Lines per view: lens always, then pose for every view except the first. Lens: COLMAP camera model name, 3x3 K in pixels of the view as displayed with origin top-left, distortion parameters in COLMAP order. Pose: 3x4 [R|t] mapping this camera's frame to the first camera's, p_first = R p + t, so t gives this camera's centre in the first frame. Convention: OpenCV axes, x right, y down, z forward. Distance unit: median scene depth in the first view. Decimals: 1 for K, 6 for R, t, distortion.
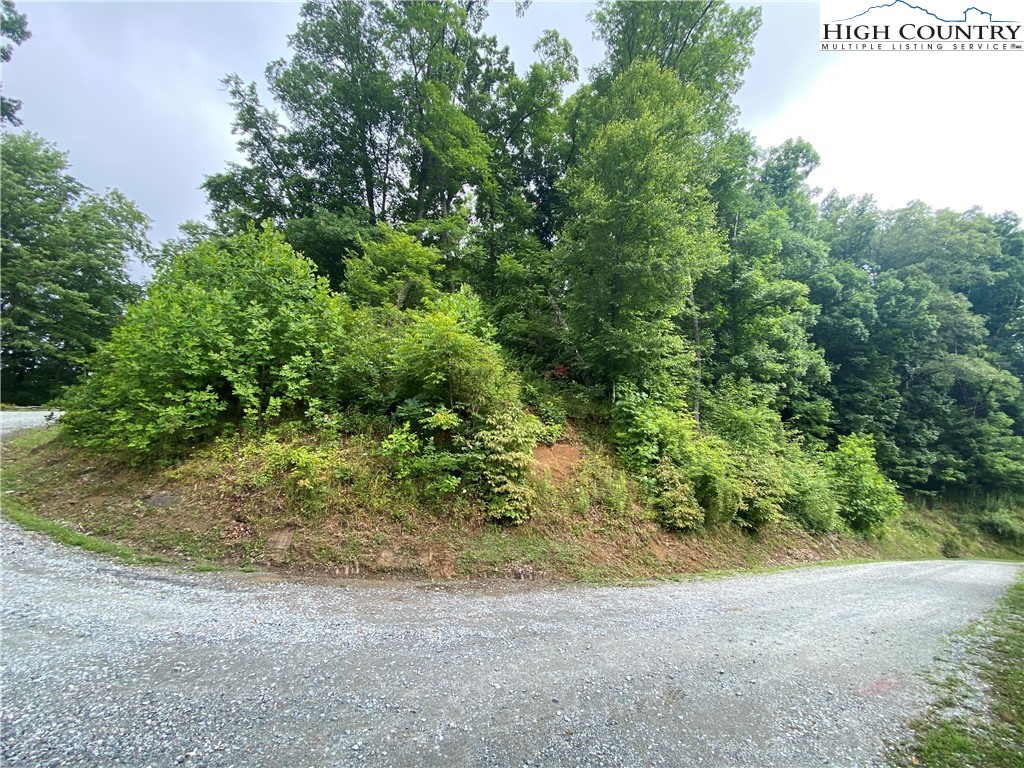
lens RADIAL K [[415.3, 0, 514.7], [0, 415.3, 379.9], [0, 0, 1]] dist [0.037570, -0.027426]
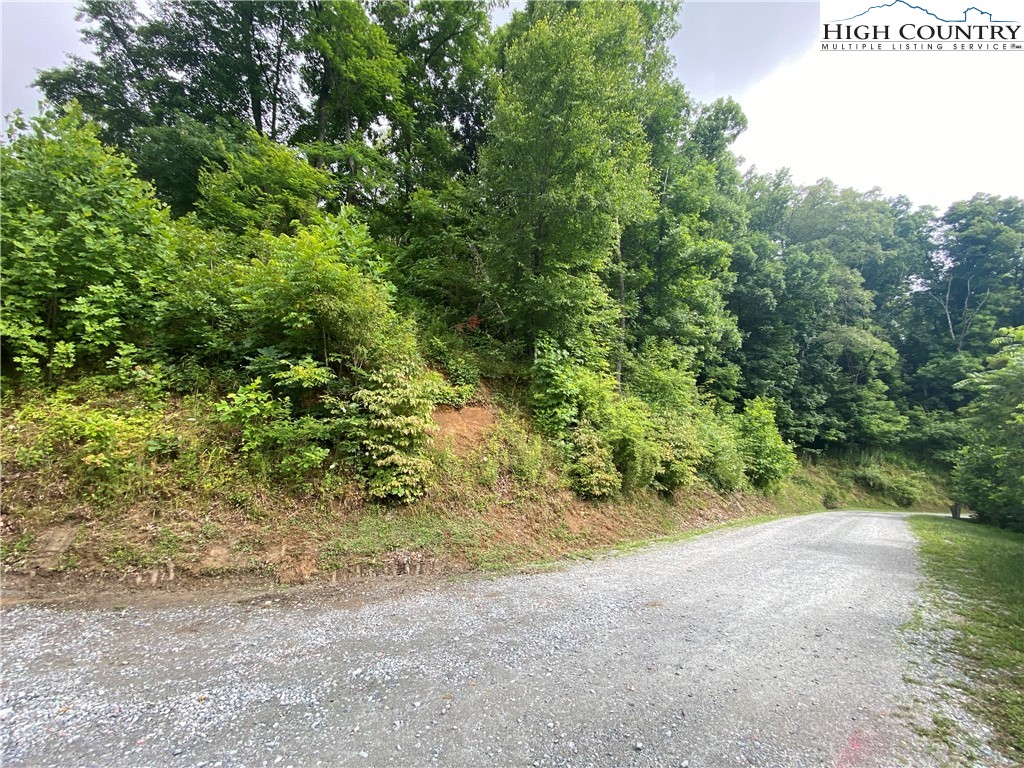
lens RADIAL K [[415.3, 0, 514.7], [0, 415.3, 379.9], [0, 0, 1]] dist [0.037570, -0.027426]
pose [[0.986644, 0.008074, 0.162693, 0.044282], [-0.021467, 0.996505, 0.080732, 0.019599], [-0.161473, -0.083146, 0.983368, 0.099579]]
